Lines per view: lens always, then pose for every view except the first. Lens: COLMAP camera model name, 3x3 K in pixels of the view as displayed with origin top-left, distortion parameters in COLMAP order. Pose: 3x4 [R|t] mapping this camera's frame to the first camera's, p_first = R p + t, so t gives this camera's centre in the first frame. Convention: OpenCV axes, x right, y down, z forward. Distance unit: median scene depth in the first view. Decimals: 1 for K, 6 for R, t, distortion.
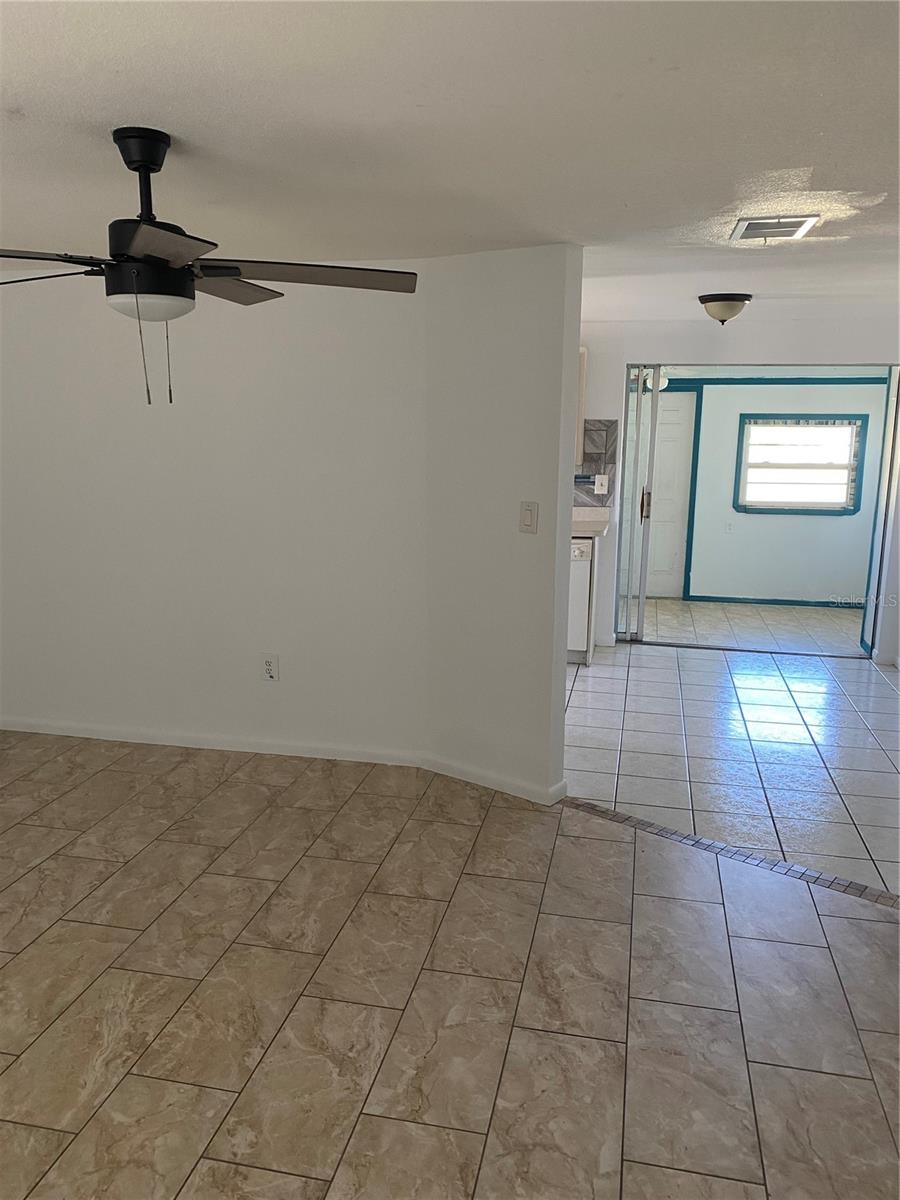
lens RADIAL K [[916.1, 0, 450.0], [0, 916.1, 600.0], [0, 0, 1]] dist [0.010216, 0.001364]
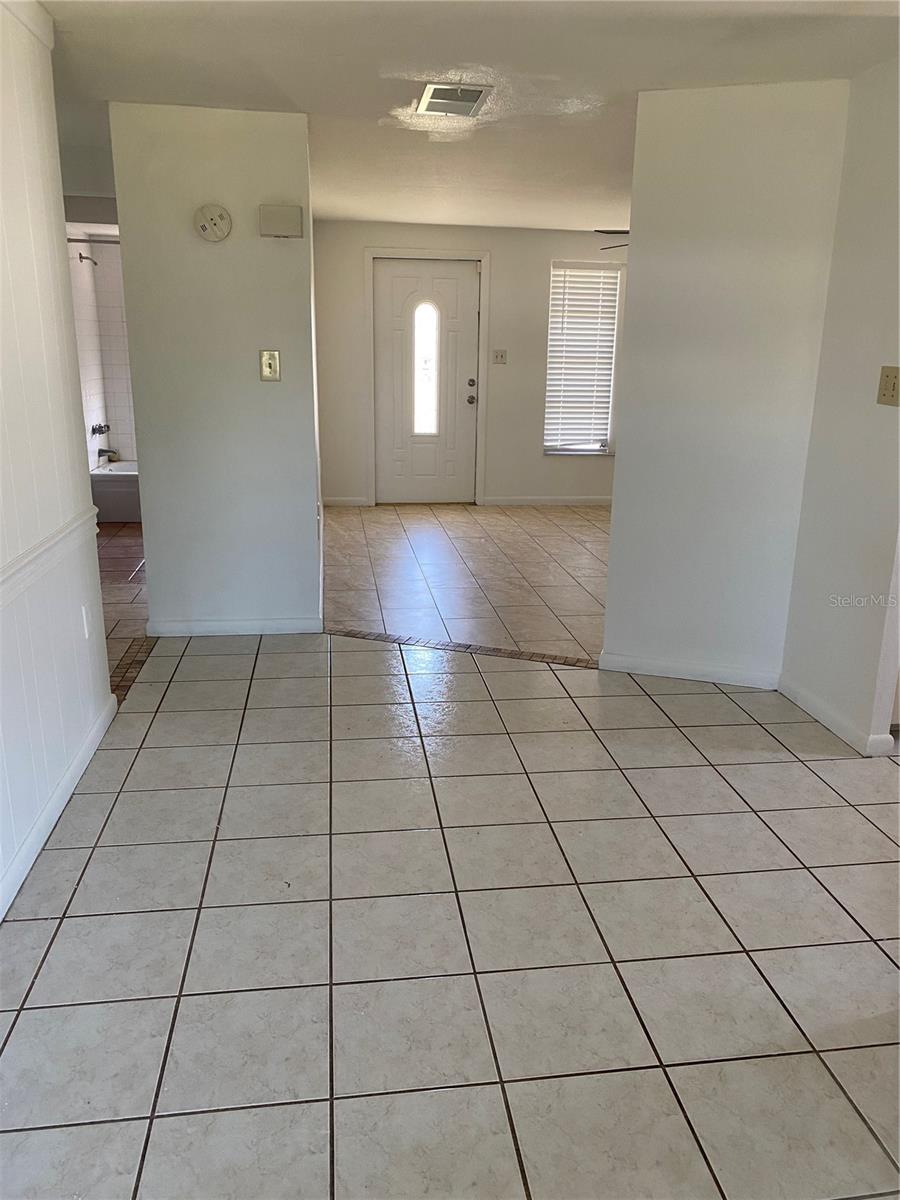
lens RADIAL K [[916.1, 0, 450.0], [0, 916.1, 600.0], [0, 0, 1]] dist [0.010216, 0.001364]
pose [[-0.940090, 0.066615, -0.334355, 1.008049], [-0.093140, 0.893233, 0.439840, -0.468030], [0.327957, 0.444631, -0.833515, 2.870699]]
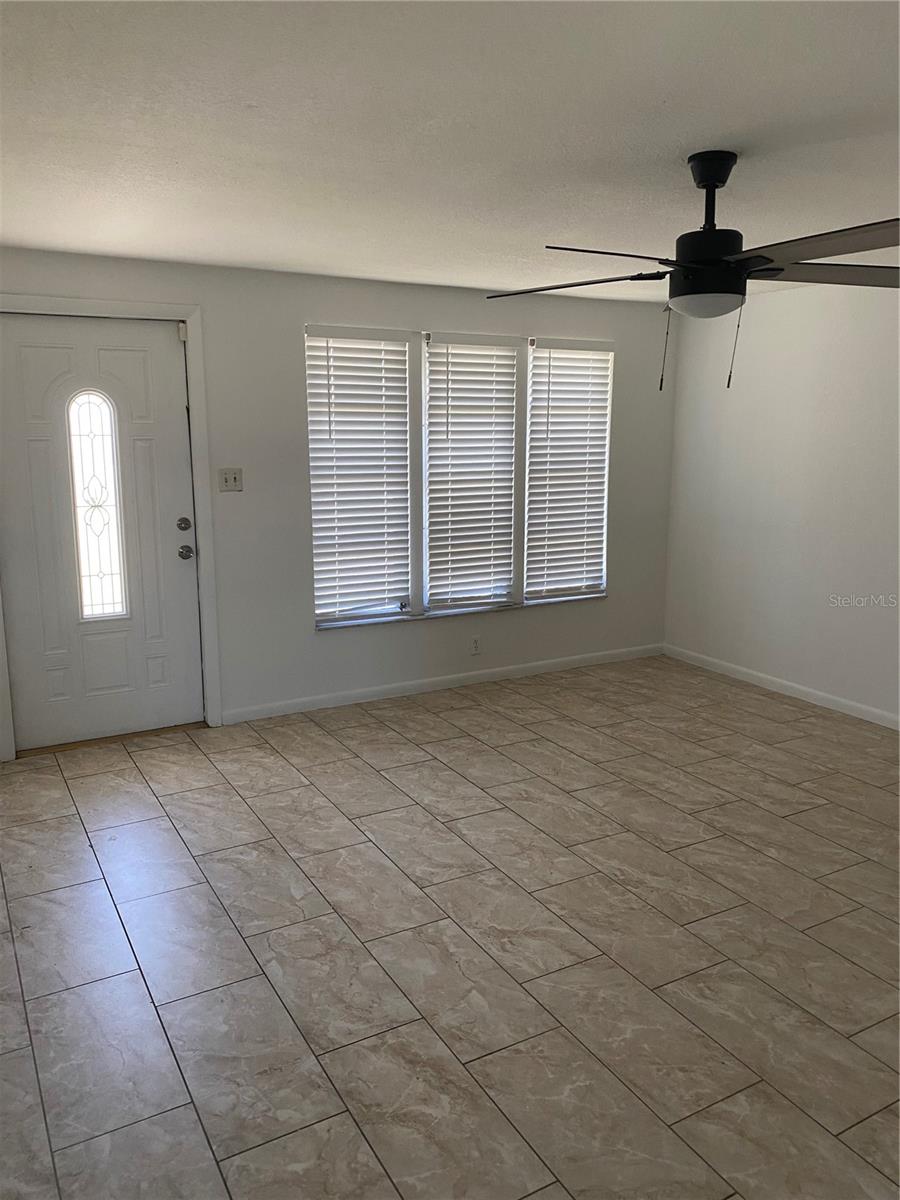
lens RADIAL K [[895.7, 0, 452.8], [0, 895.7, 570.6], [0, 0, 1]] dist [0.030791, -0.002012]
pose [[-0.735677, 0.104280, -0.669257, 0.660266], [-0.140624, 0.943033, 0.301519, -0.290992], [0.662574, 0.315934, -0.679103, 1.569237]]
